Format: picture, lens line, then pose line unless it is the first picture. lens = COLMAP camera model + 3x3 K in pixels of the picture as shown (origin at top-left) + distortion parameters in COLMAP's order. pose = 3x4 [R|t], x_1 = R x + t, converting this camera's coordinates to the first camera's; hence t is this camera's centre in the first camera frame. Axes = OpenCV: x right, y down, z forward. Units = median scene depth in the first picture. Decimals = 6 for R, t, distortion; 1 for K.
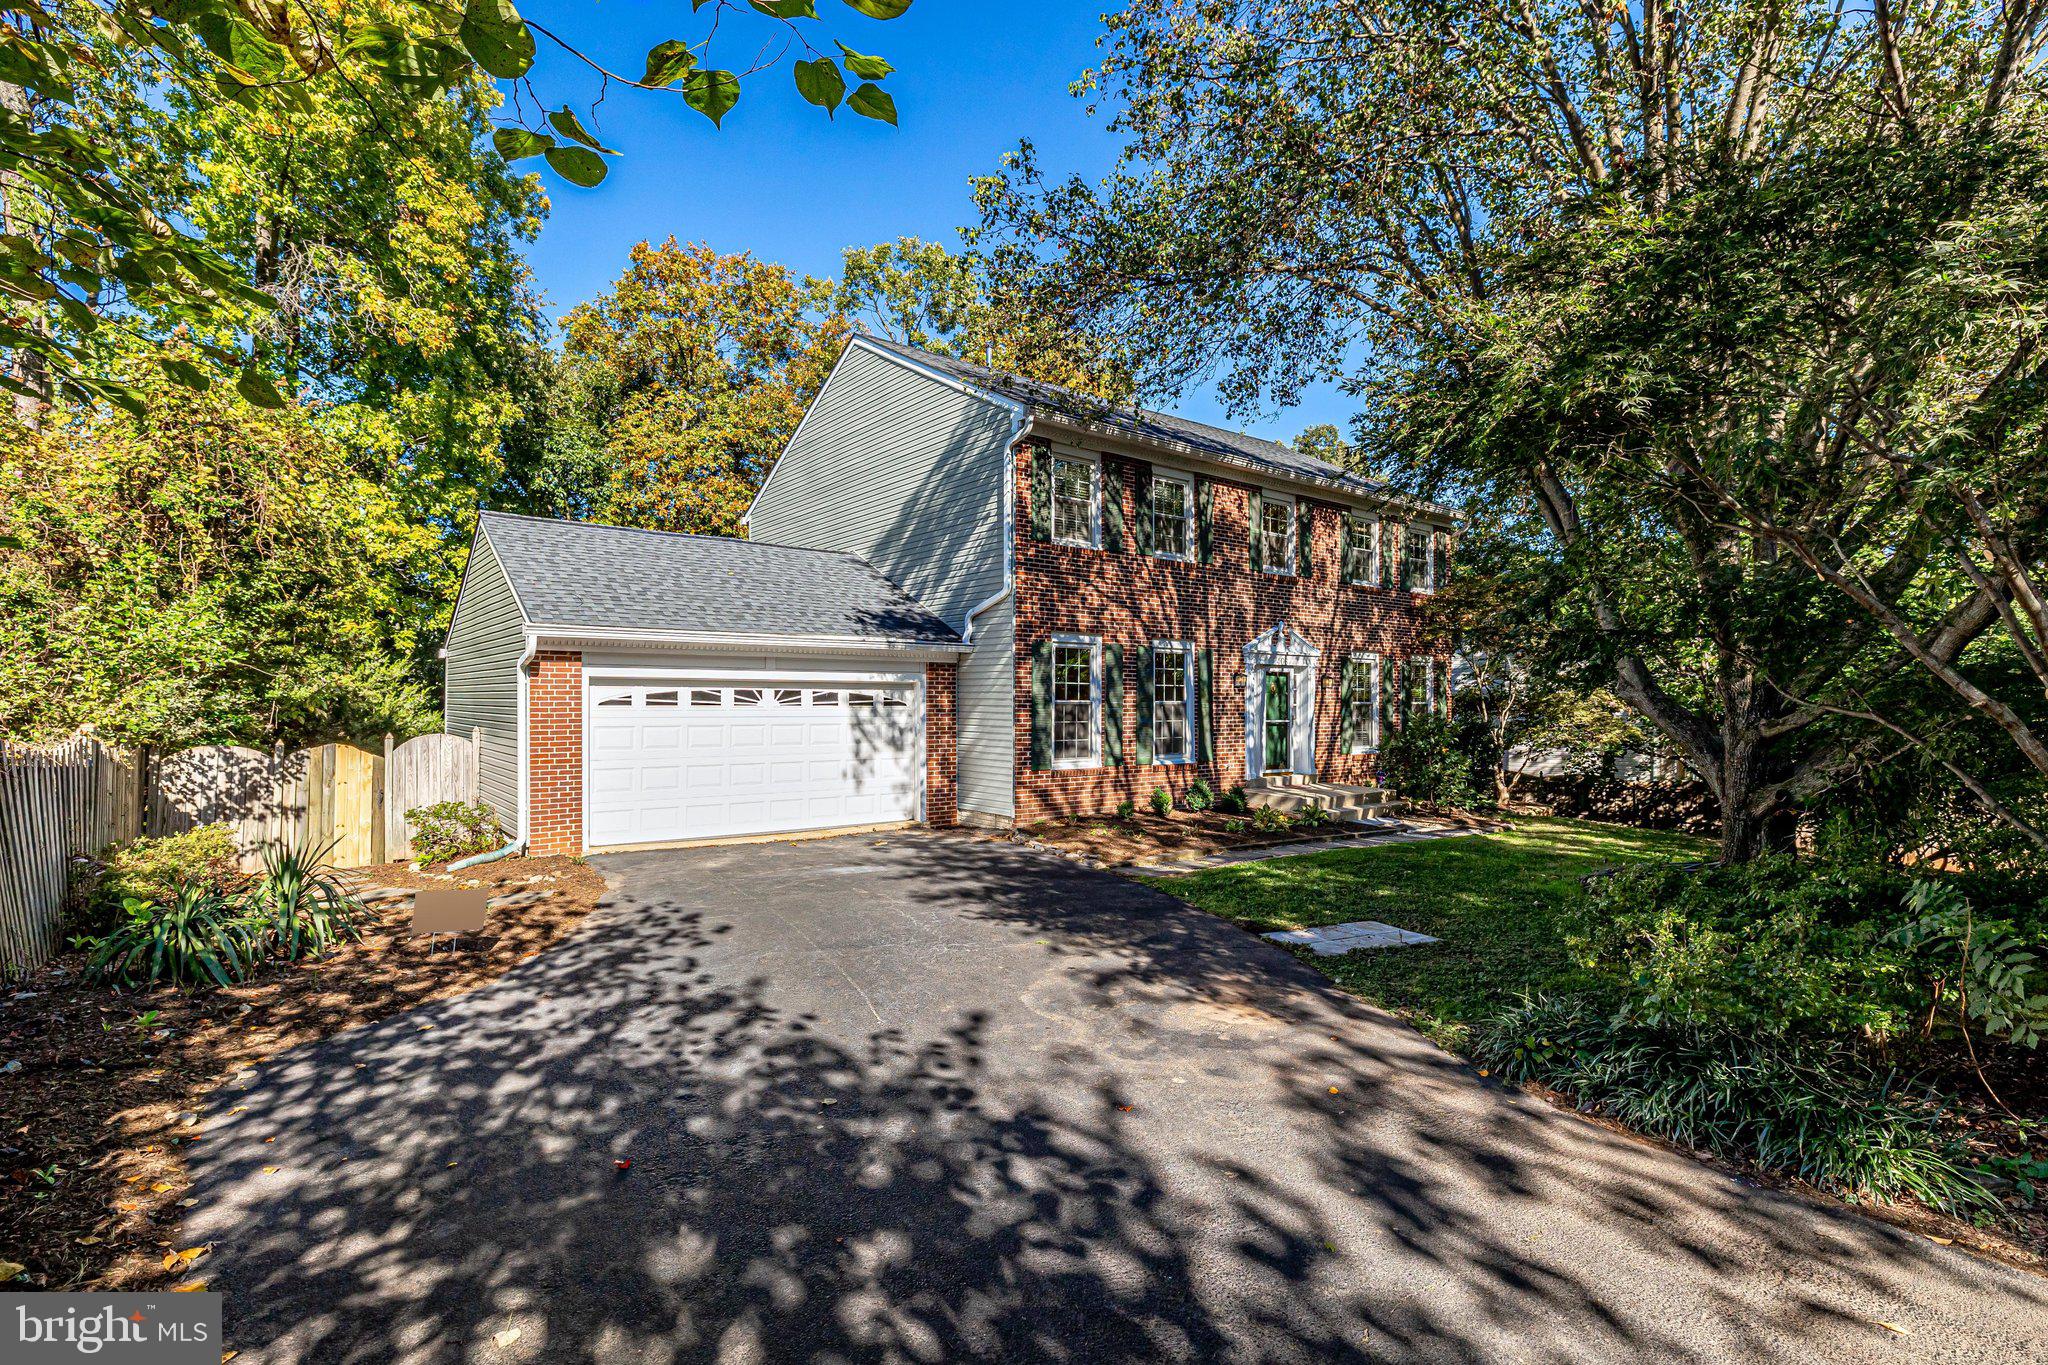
lens RADIAL K [[1001.4, 0, 1023.8], [0, 1001.4, 677.5], [0, 0, 1]] dist [0.004894, 0.000209]
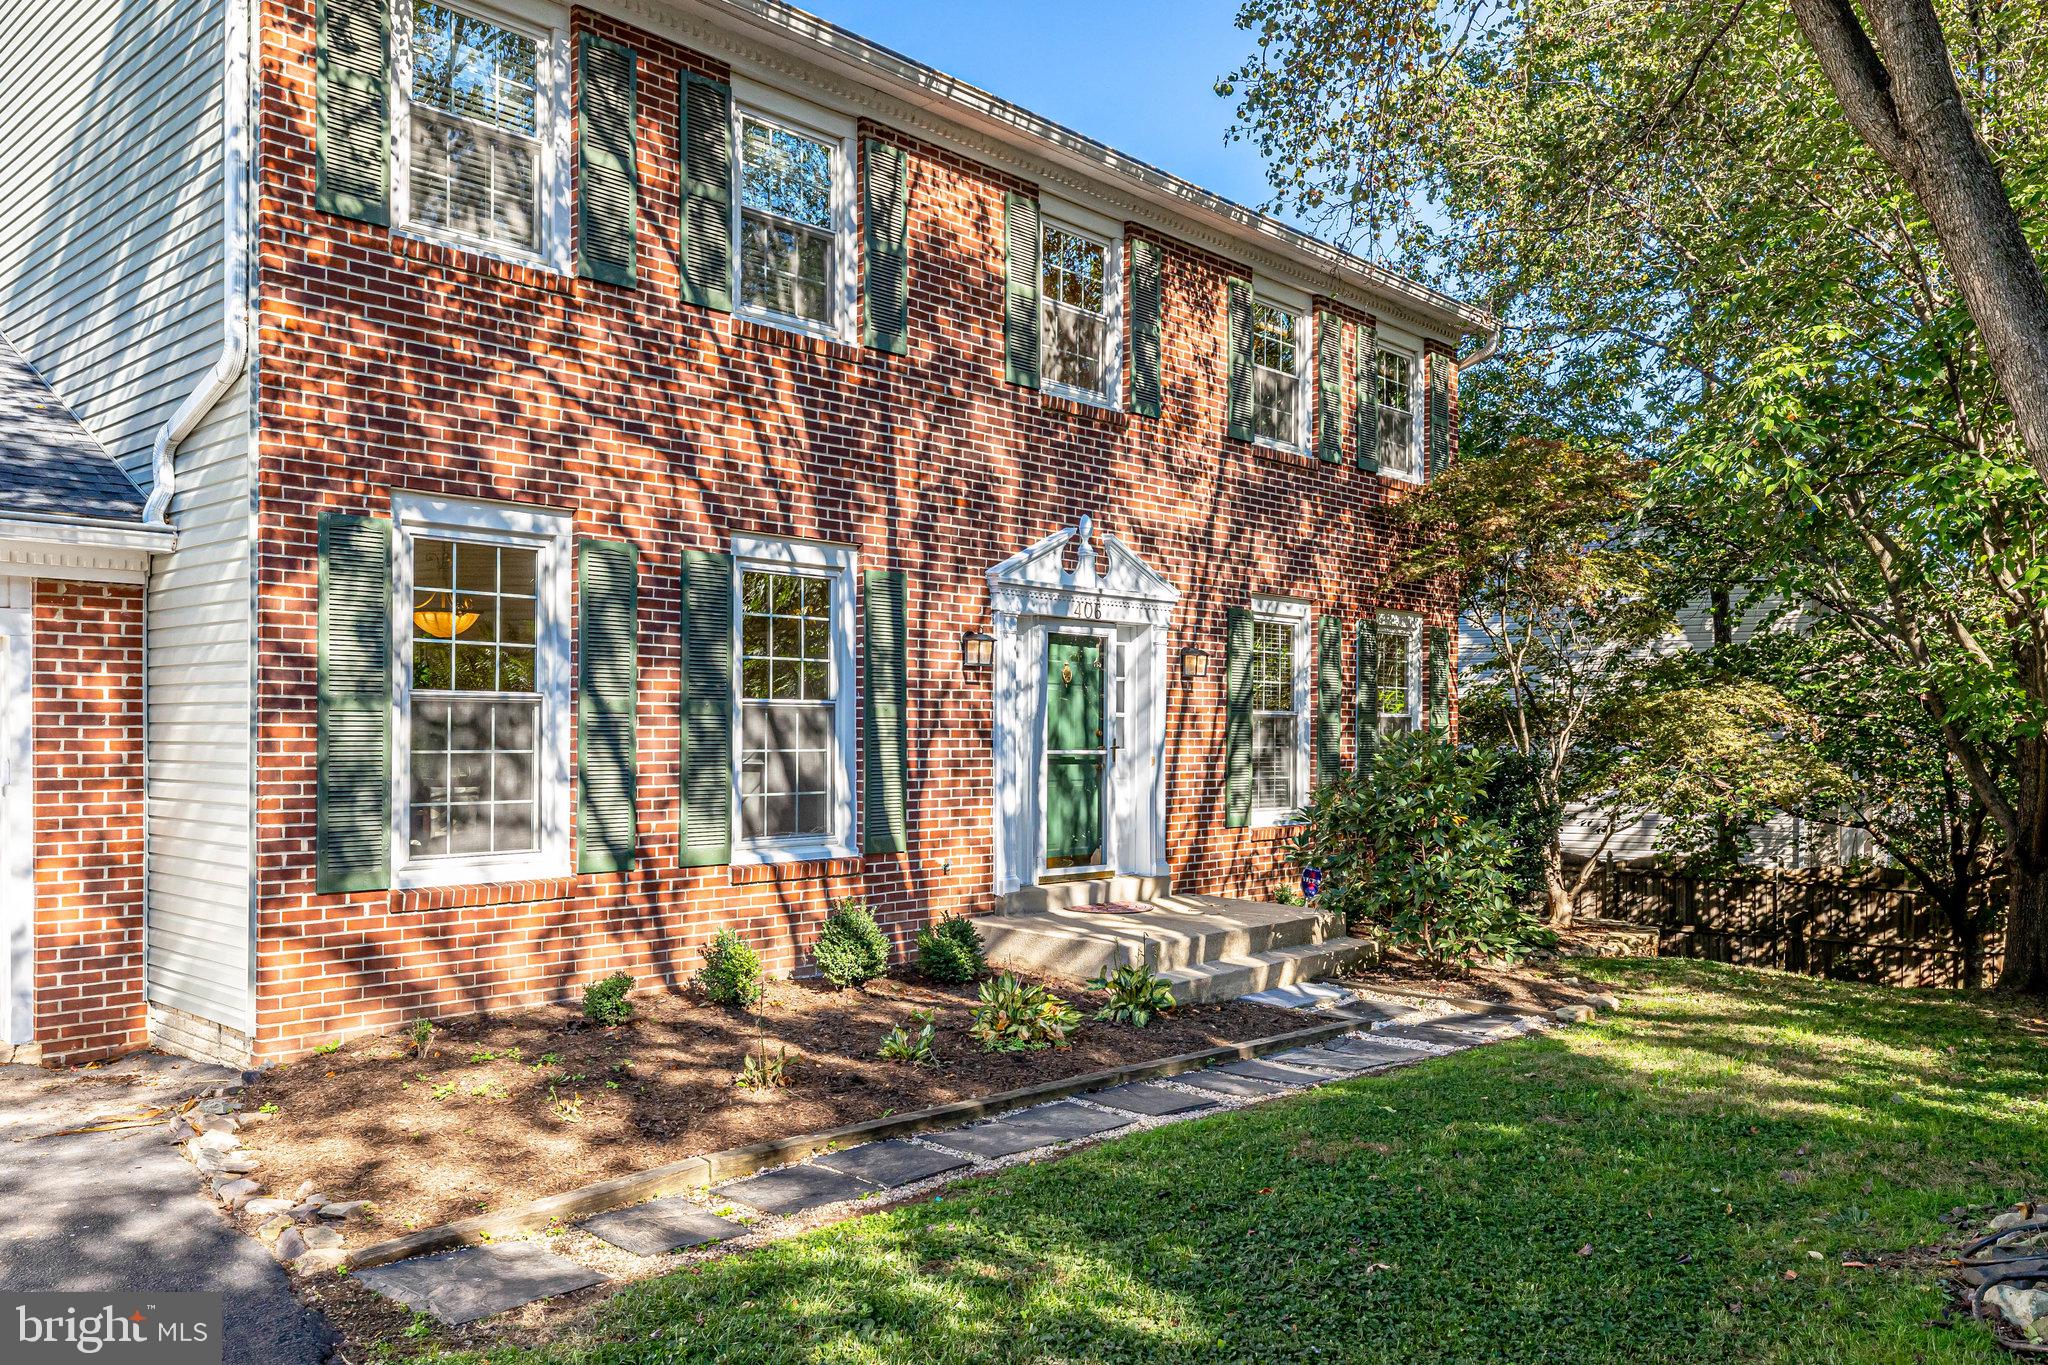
lens RADIAL K [[1543.6, 0, 1023.4], [0, 1543.6, 696.9], [0, 0, 1]] dist [-0.015978, -0.002524]
pose [[0.989082, 0.003428, 0.147325, 0.146756], [-0.003449, 0.999994, -0.000115, 0.022738], [-0.147325, -0.000394, 0.989088, 0.393173]]
